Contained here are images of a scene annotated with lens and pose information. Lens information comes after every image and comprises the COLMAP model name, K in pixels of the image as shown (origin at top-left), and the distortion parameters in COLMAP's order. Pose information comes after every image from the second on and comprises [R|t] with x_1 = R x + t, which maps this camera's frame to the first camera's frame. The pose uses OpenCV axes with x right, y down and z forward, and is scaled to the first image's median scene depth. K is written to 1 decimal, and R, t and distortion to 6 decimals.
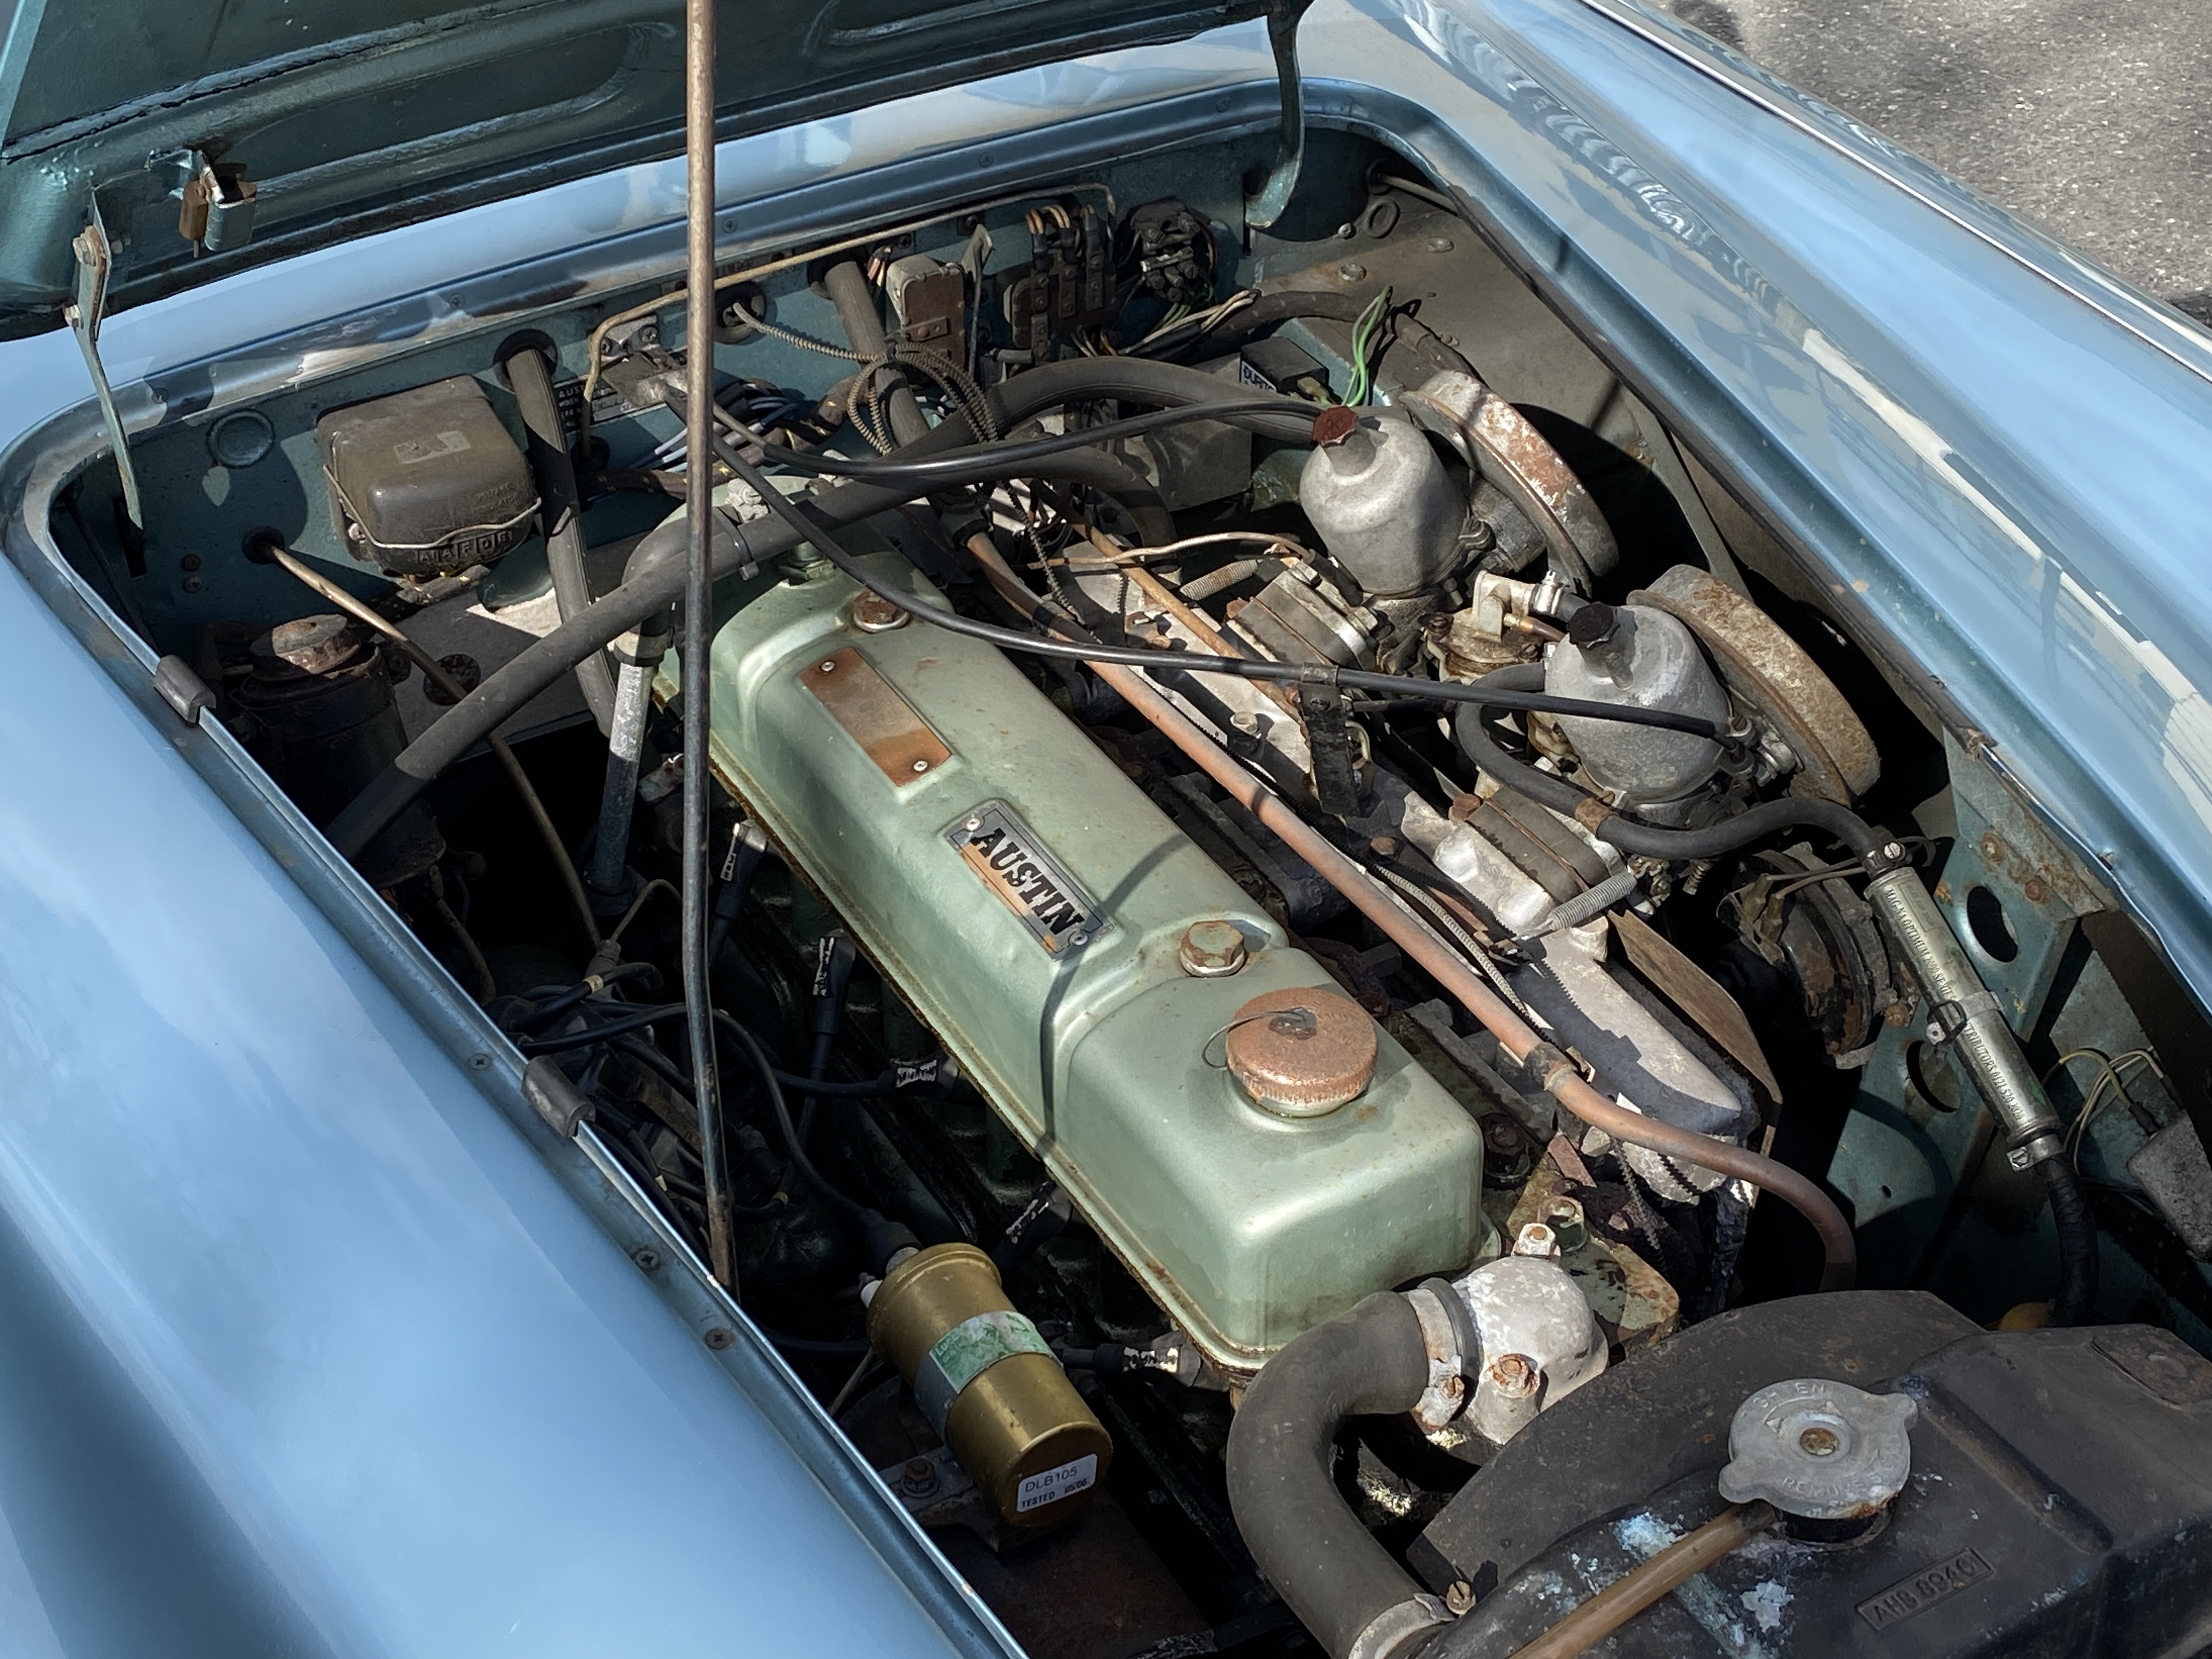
lens RADIAL K [[3052.4, 0, 1071.0], [0, 3052.4, 828.1], [0, 0, 1]] dist [0.251643, -0.875722]
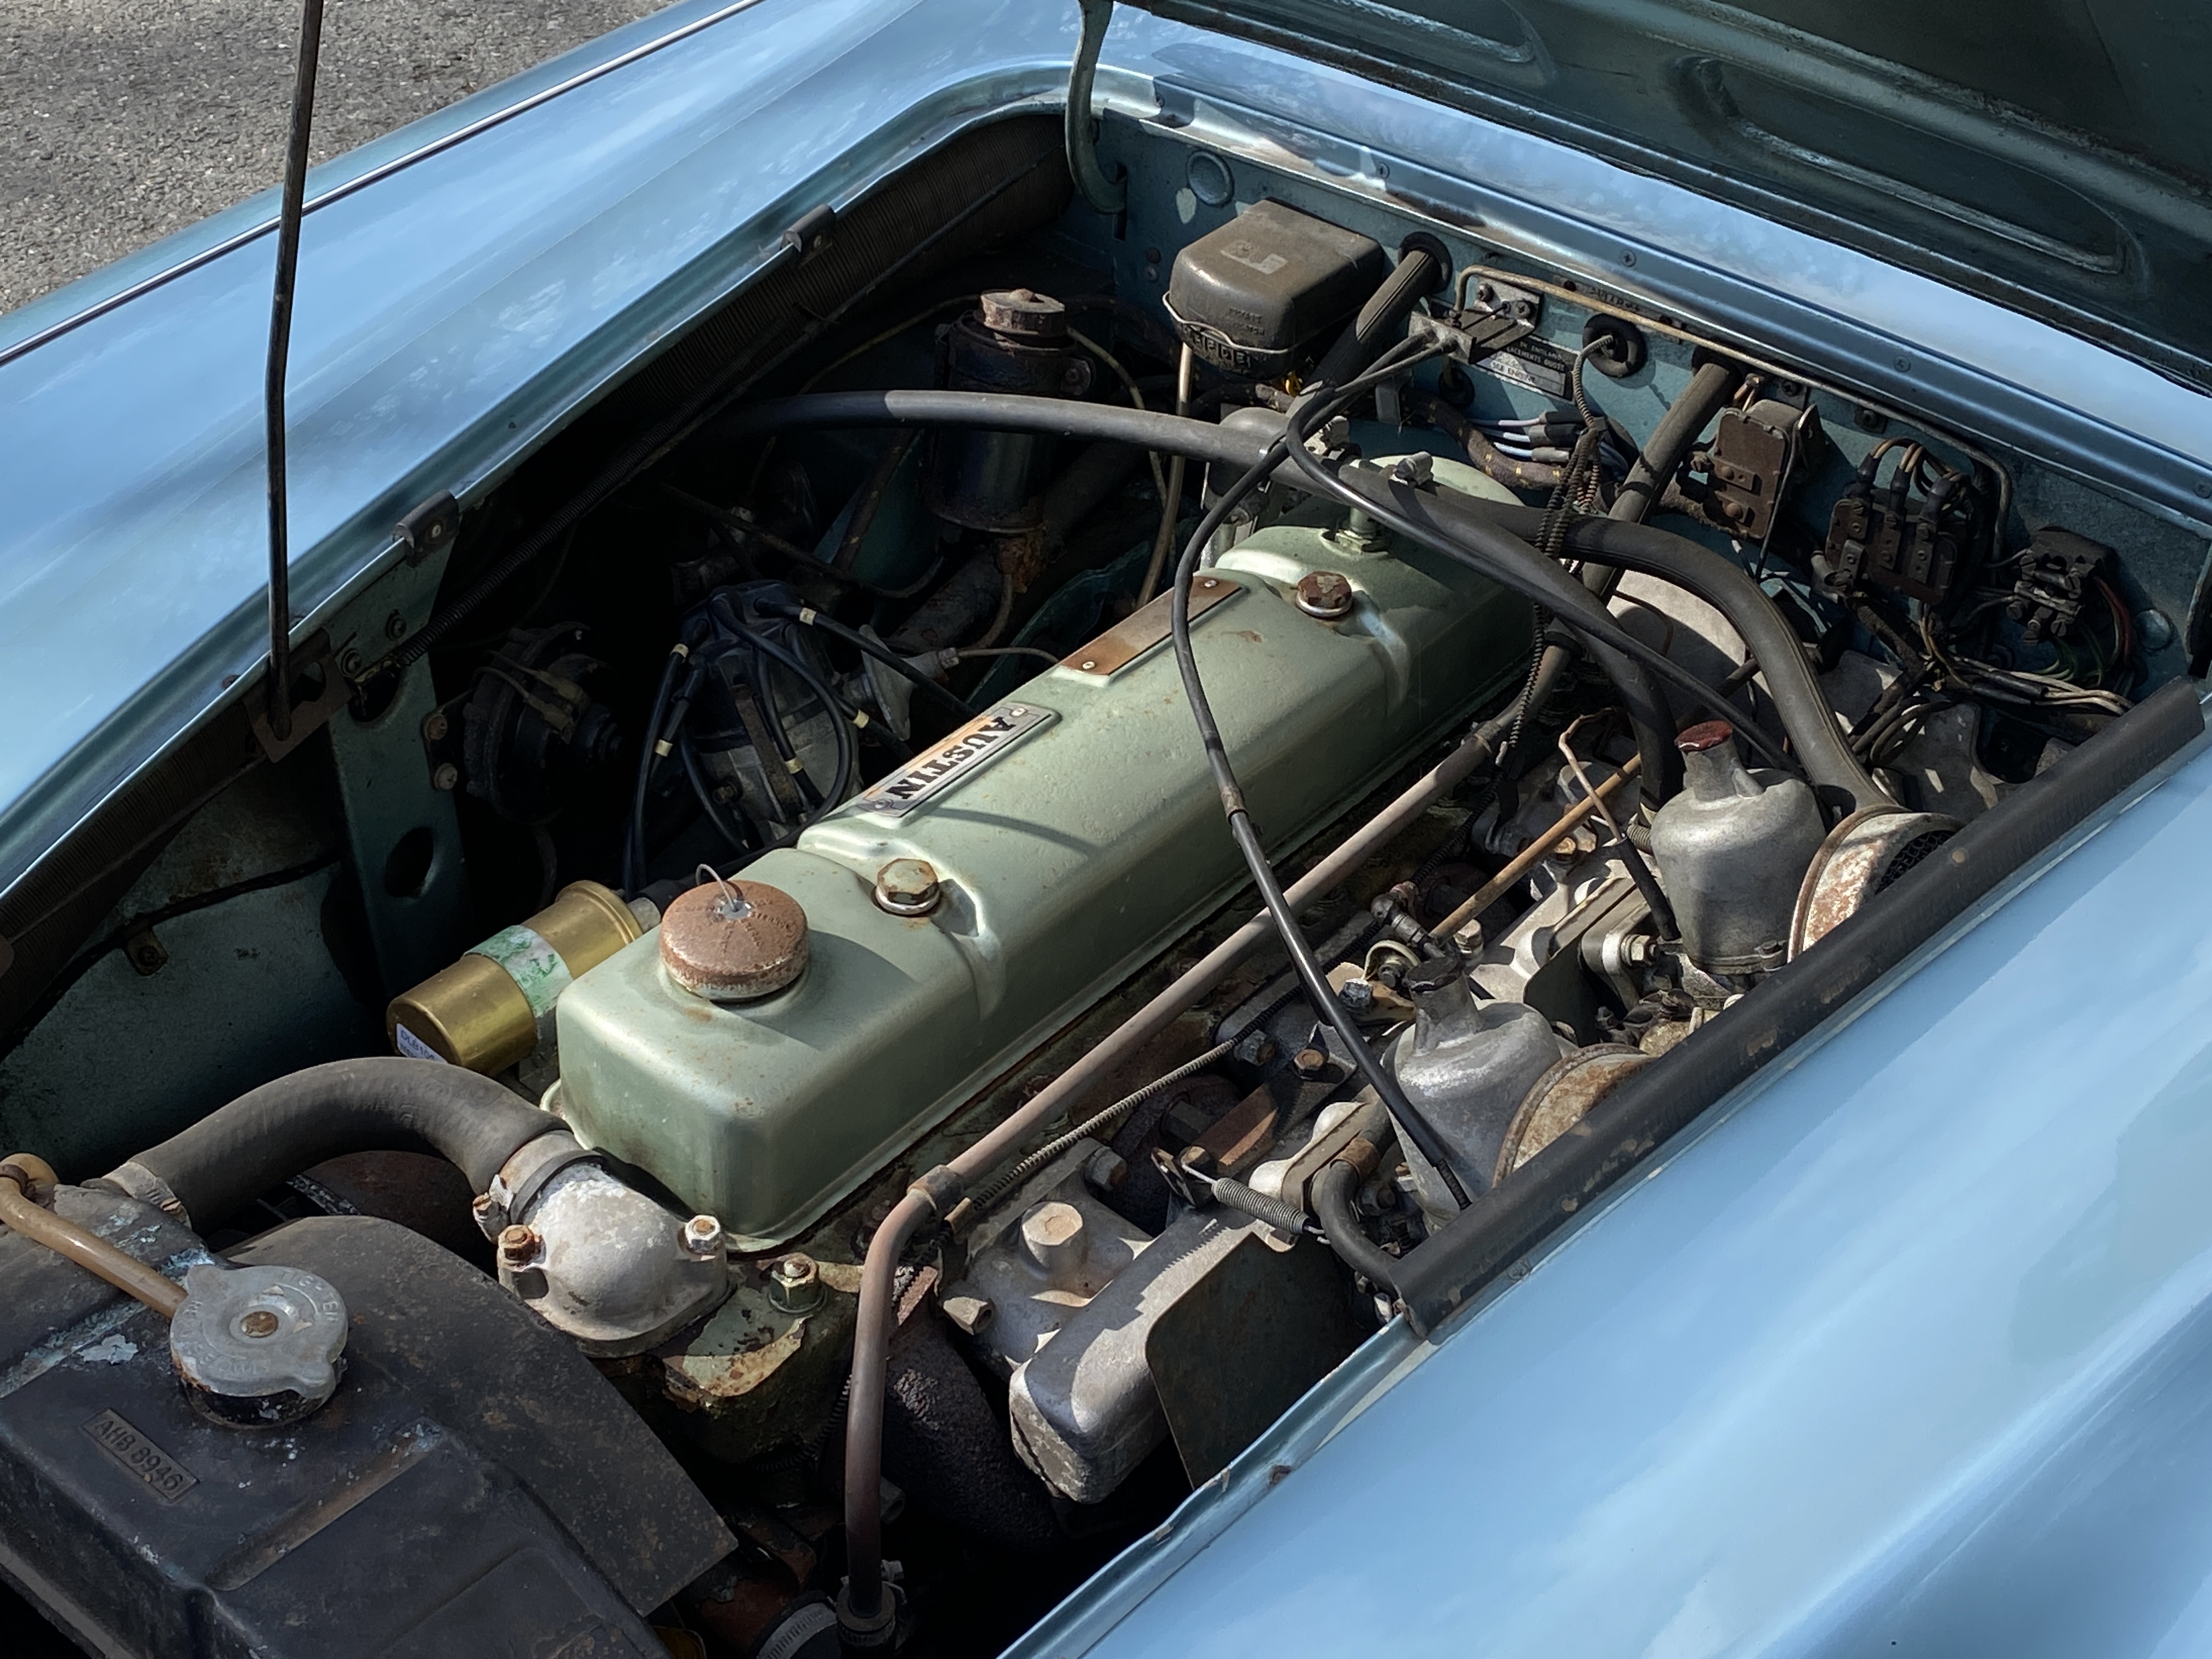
lens RADIAL K [[3052.4, 0, 1071.0], [0, 3052.4, 828.1], [0, 0, 1]] dist [0.251643, -0.875722]
pose [[0.340004, 0.602989, -0.721665, 0.669424], [-0.604852, 0.727819, 0.323162, -0.285705], [0.720105, 0.326624, 0.612181, 0.351331]]
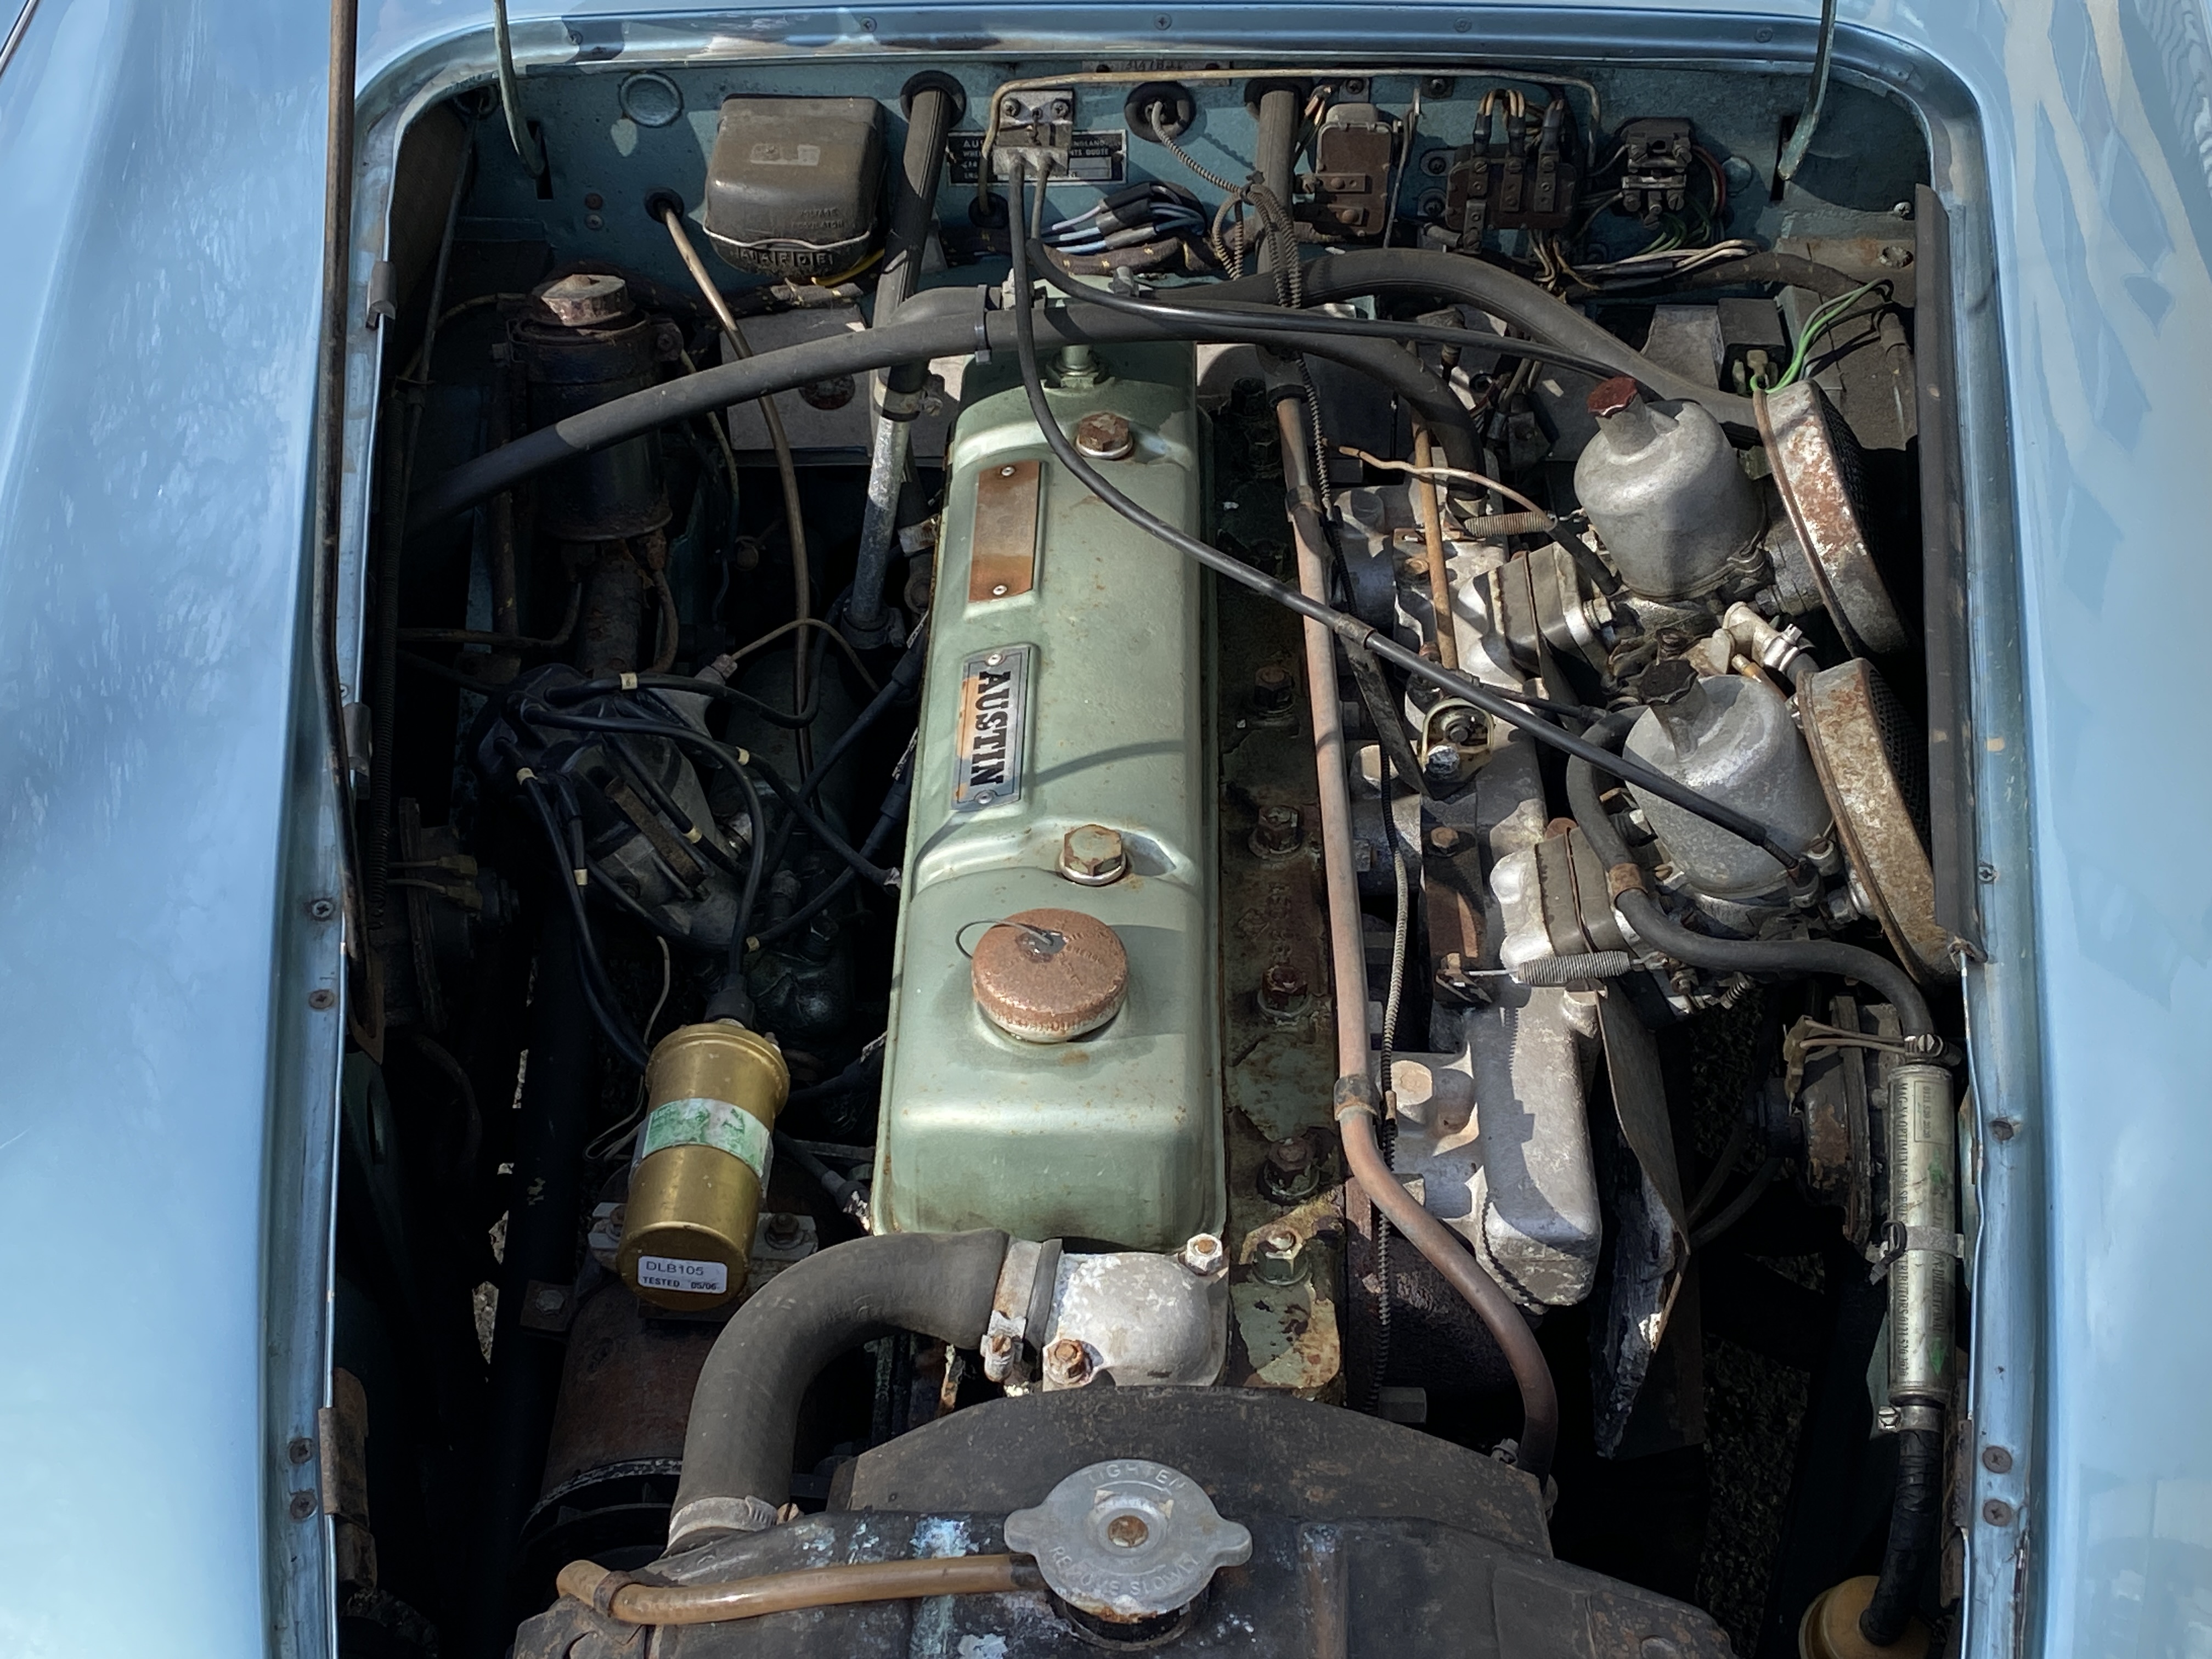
lens RADIAL K [[3052.4, 0, 1071.0], [0, 3052.4, 828.1], [0, 0, 1]] dist [0.251643, -0.875722]
pose [[0.851125, 0.353698, -0.387924, 0.352603], [-0.325877, 0.935315, 0.137802, -0.085120], [0.411571, 0.009129, 0.911332, 0.096959]]
